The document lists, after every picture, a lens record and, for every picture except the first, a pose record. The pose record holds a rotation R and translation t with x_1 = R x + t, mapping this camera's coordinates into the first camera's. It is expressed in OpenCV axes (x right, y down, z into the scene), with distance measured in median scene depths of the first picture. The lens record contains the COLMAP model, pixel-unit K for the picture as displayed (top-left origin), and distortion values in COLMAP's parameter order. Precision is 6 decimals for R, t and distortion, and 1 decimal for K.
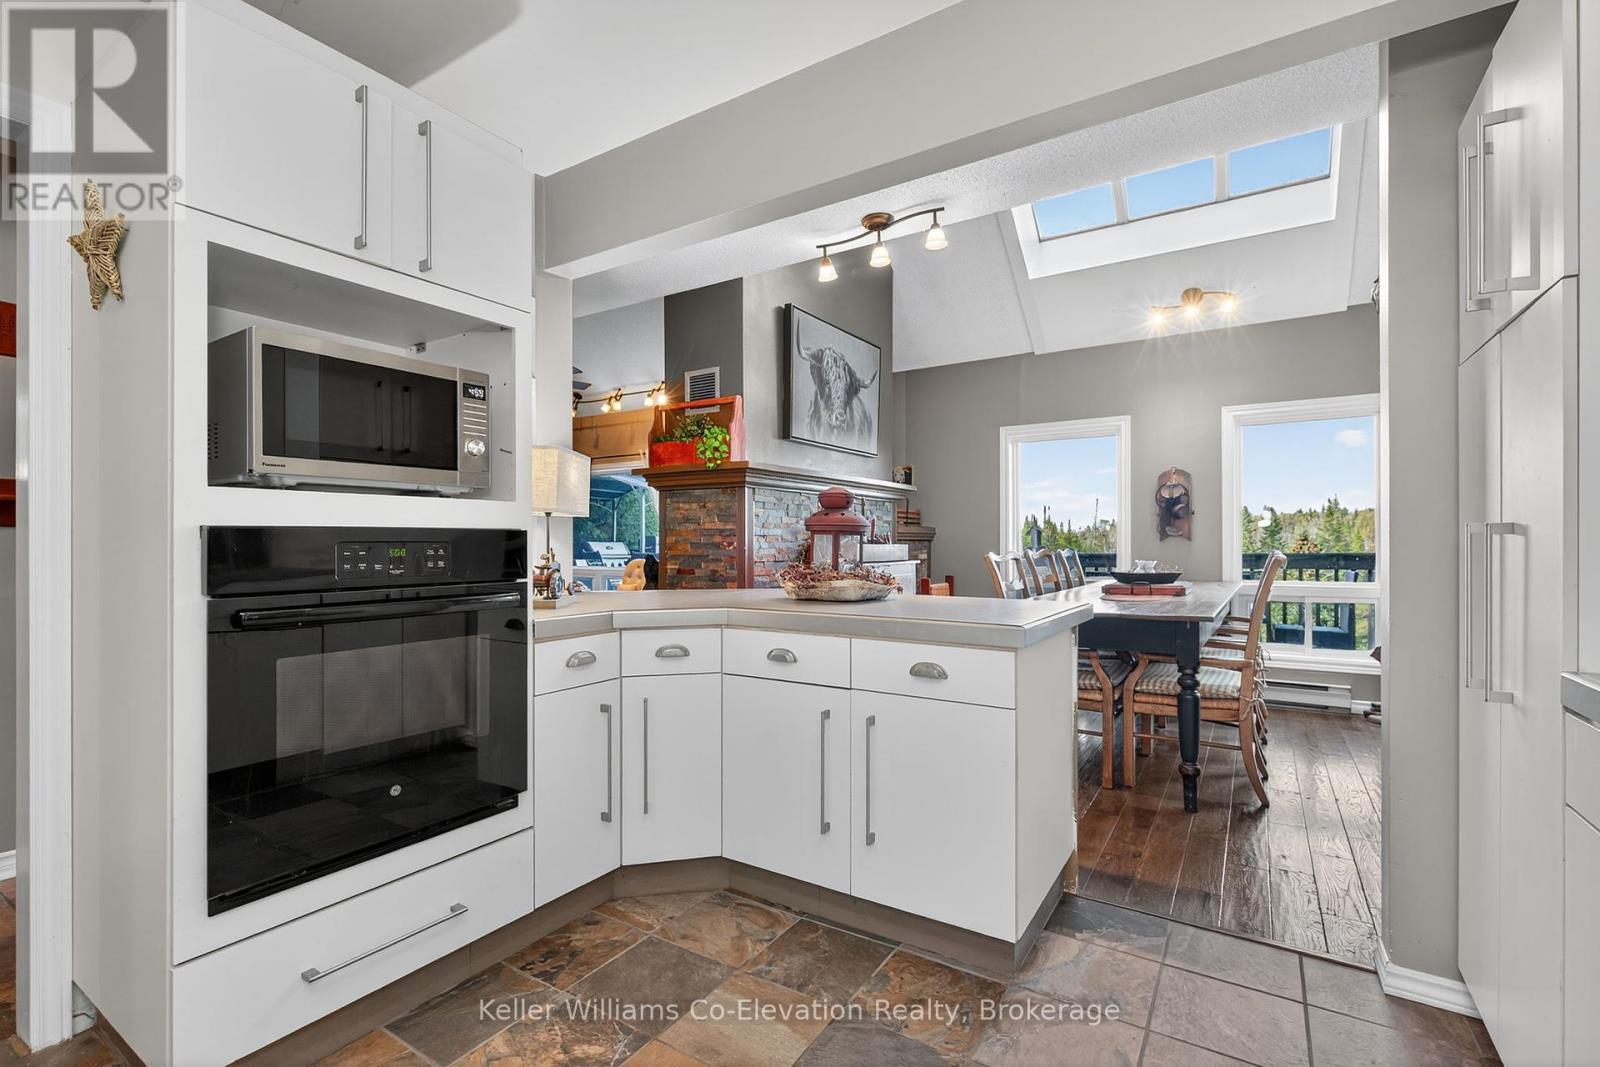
lens RADIAL K [[723.8, 0, 792.0], [0, 723.8, 540.5], [0, 0, 1]] dist [0.000886, -0.001208]
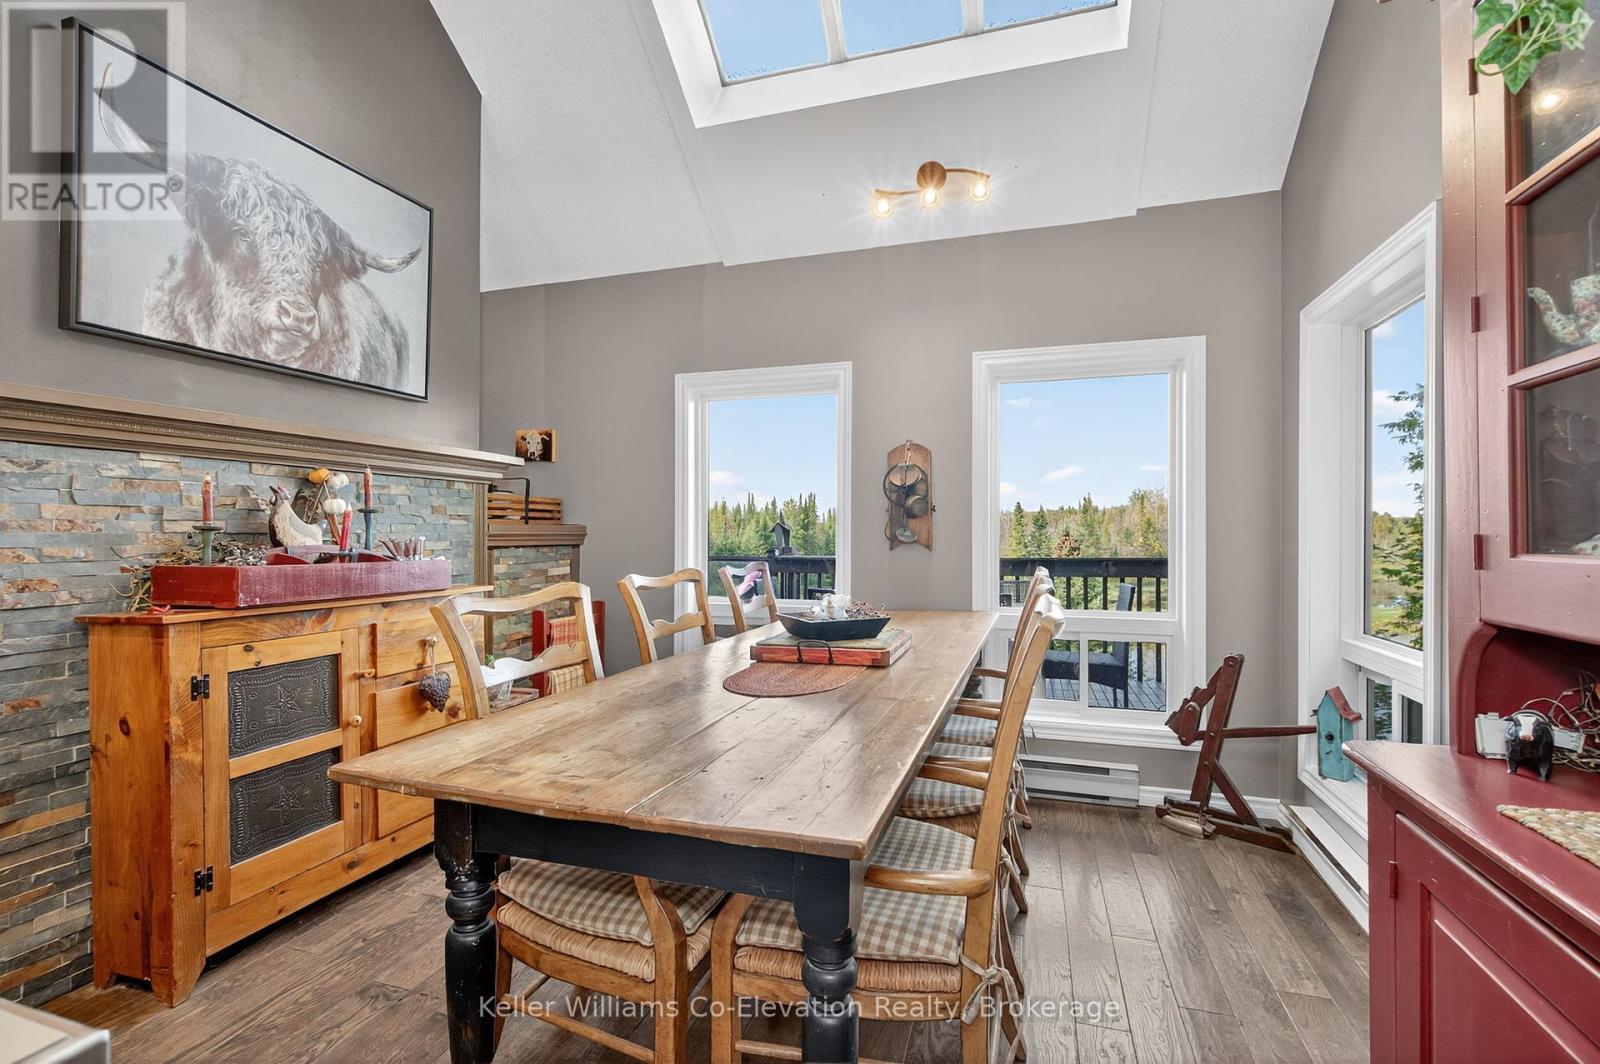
lens RADIAL K [[723.8, 0, 799.0], [0, 723.8, 532.9], [0, 0, 1]] dist [0.000886, -0.001208]
pose [[0.965258, 0.005532, 0.261240, 0.276760], [-0.006016, 0.999981, 0.001054, -0.016764], [-0.261229, -0.002589, 0.965273, 0.413277]]
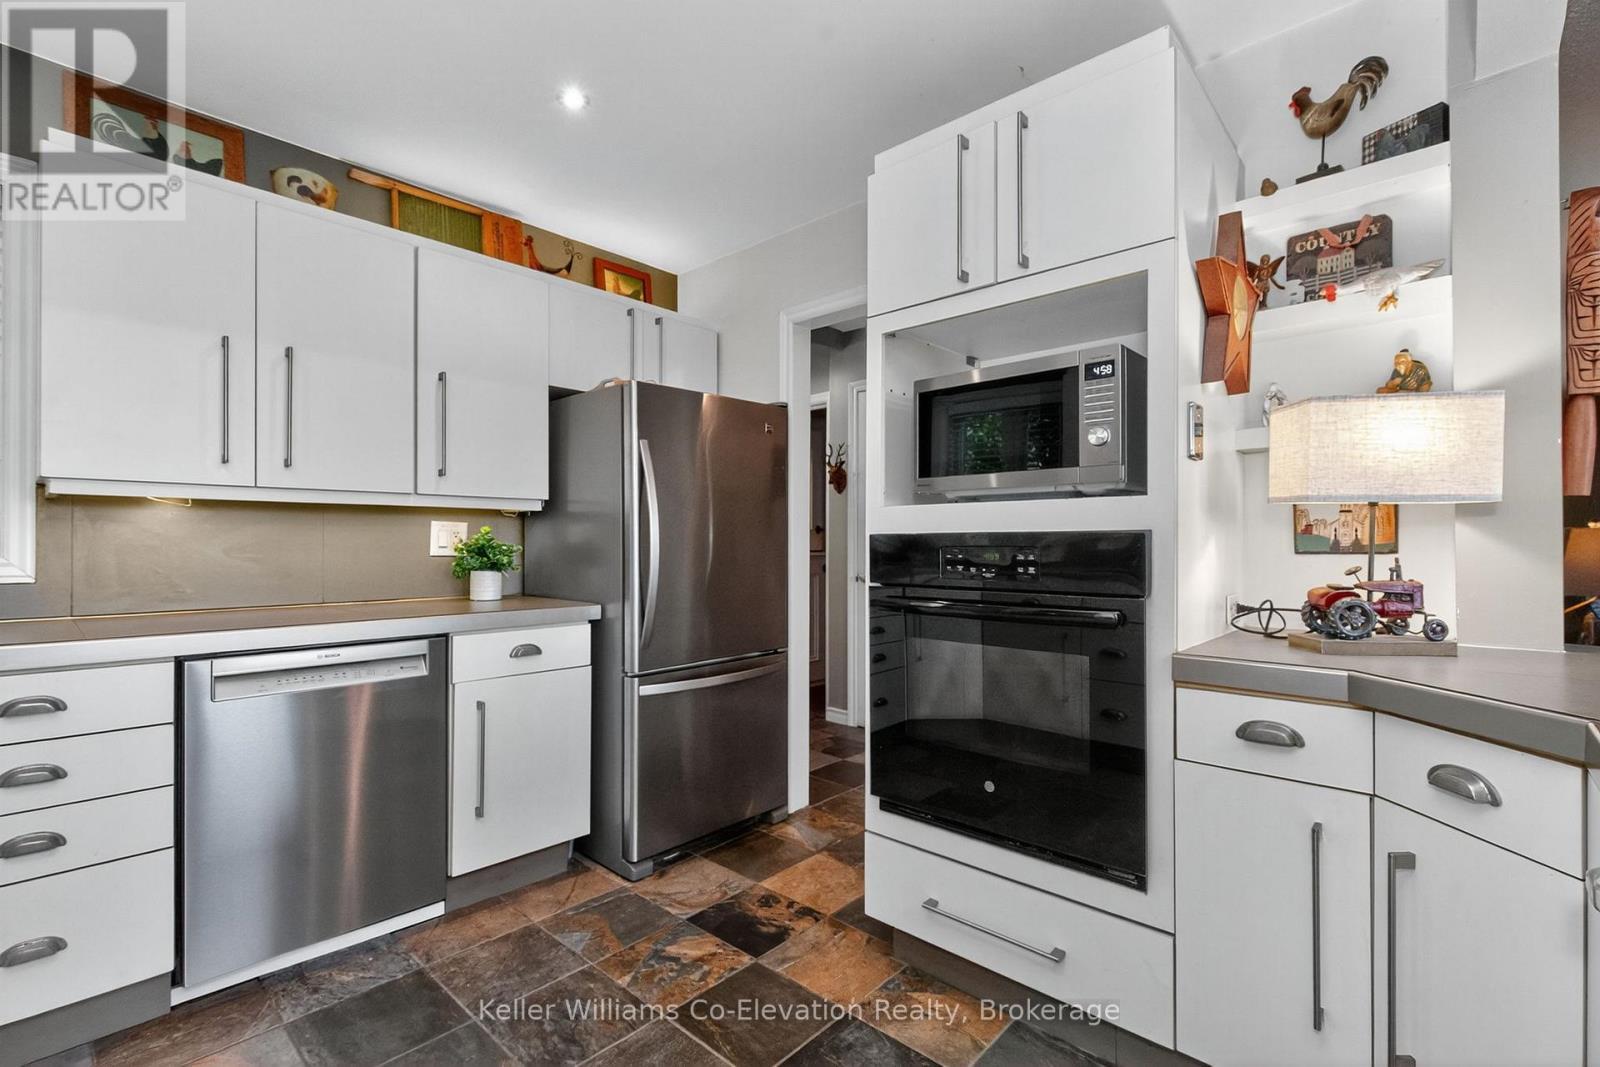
lens RADIAL K [[723.8, 0, 796.0], [0, 723.8, 538.4], [0, 0, 1]] dist [0.000886, -0.001208]
pose [[-0.160438, -0.000912, -0.987045, 0.164675], [0.001458, 0.999998, -0.001161, -0.002797], [0.987045, -0.001625, -0.160437, 0.282349]]
